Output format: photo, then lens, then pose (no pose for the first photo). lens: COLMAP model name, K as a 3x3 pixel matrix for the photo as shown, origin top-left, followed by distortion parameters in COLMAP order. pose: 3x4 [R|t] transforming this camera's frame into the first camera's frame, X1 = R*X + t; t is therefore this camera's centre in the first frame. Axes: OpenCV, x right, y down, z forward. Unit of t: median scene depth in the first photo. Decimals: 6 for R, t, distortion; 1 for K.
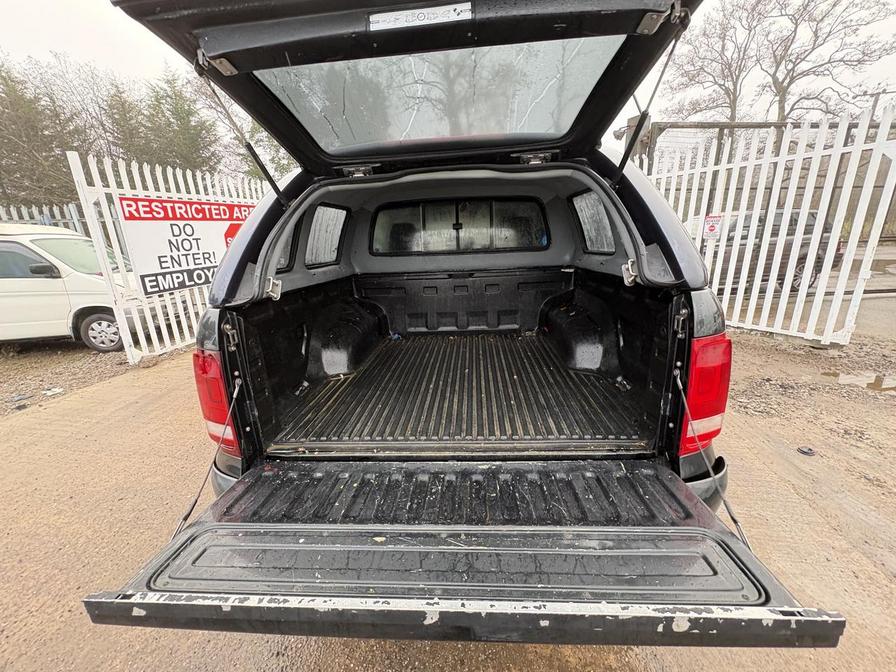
lens RADIAL K [[357.4, 0, 448.6], [0, 357.4, 338.4], [0, 0, 1]] dist [-0.000609, -0.000147]
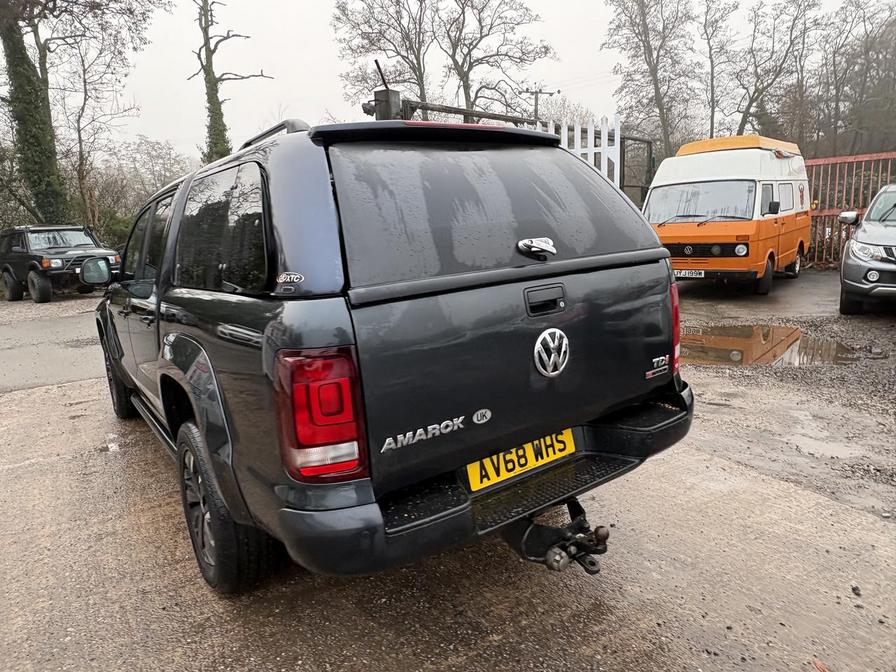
lens RADIAL K [[587.1, 0, 455.4], [0, 587.1, 332.8], [0, 0, 1]] dist [0.002875, -0.004648]
pose [[0.769058, -0.122041, 0.627420, -0.235683], [0.199760, 0.978325, -0.054558, 0.022994], [-0.607162, 0.167292, 0.776768, -0.041846]]
